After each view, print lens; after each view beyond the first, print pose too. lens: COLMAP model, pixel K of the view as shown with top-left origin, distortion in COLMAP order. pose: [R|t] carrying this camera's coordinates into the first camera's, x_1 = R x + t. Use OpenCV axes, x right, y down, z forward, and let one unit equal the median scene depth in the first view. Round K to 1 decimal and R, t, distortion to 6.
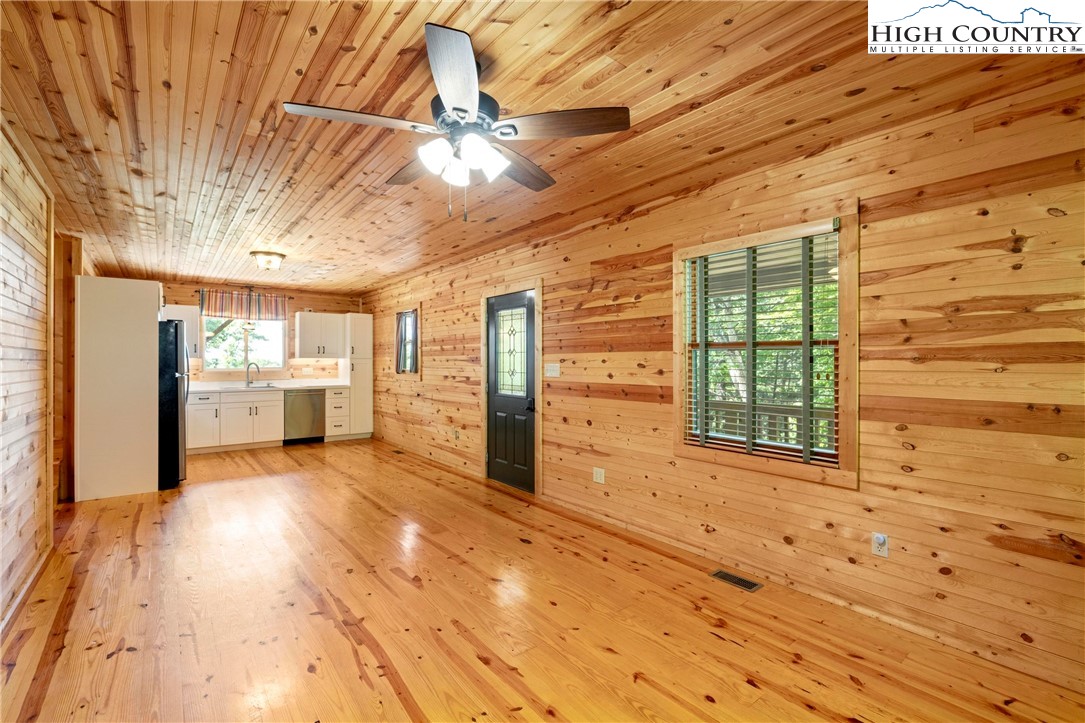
lens RADIAL K [[484.3, 0, 539.8], [0, 484.3, 361.9], [0, 0, 1]] dist [-0.006603, 0.001741]
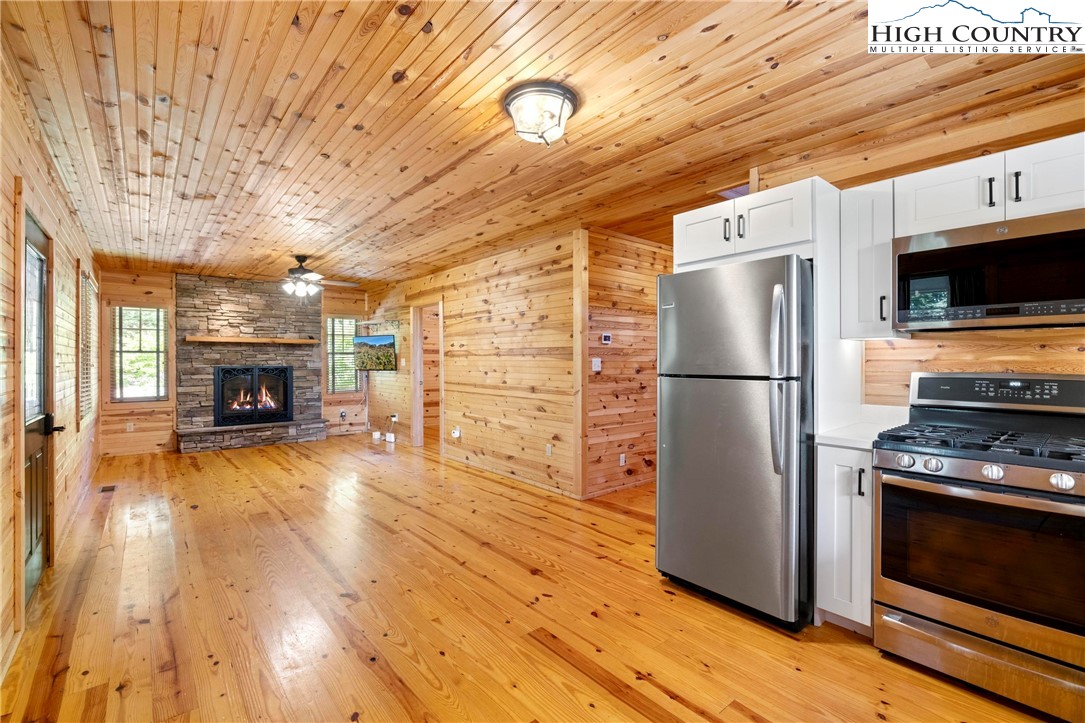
lens RADIAL K [[484.3, 0, 545.1], [0, 484.3, 359.8], [0, 0, 1]] dist [-0.006603, 0.001741]
pose [[-0.999422, 0.004518, -0.033695, -0.764062], [0.004546, 0.999989, -0.000742, 0.011393], [0.033692, -0.000895, -0.999432, 1.981762]]
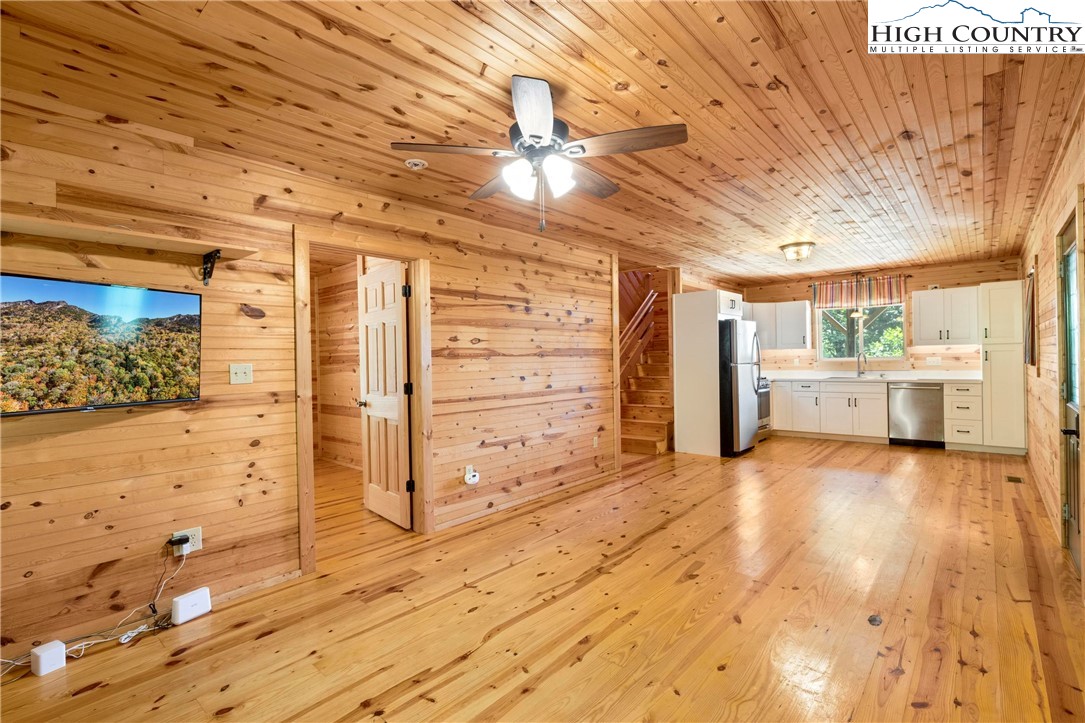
lens RADIAL K [[499.3, 0, 540.9], [0, 499.3, 359.7], [0, 0, 1]] dist [-0.003089, -0.000076]
pose [[0.184213, -0.000842, -0.982886, 0.496235], [0.019263, 0.999811, 0.002754, 0.003456], [0.982698, -0.019440, 0.184194, 0.386011]]
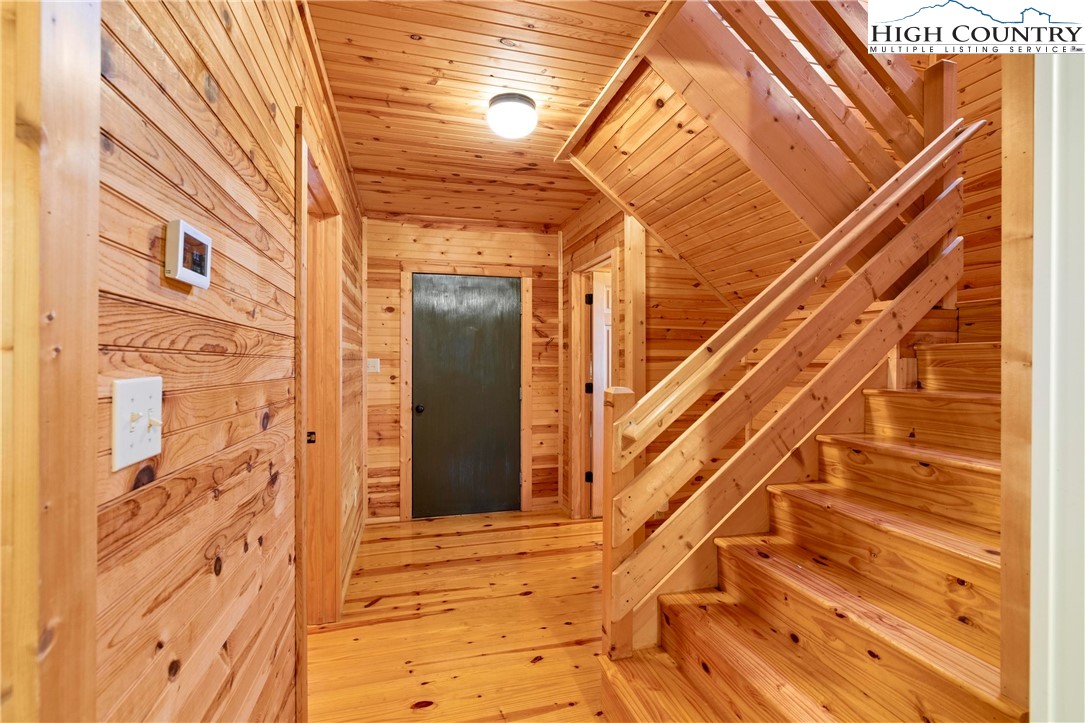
lens RADIAL K [[484.3, 0, 538.4], [0, 484.3, 363.6], [0, 0, 1]] dist [-0.006603, 0.001741]
pose [[-0.387919, 0.003389, -0.921687, -0.825294], [-0.002594, 0.999985, 0.004768, 0.002311], [0.921690, 0.004240, -0.387904, 1.029279]]
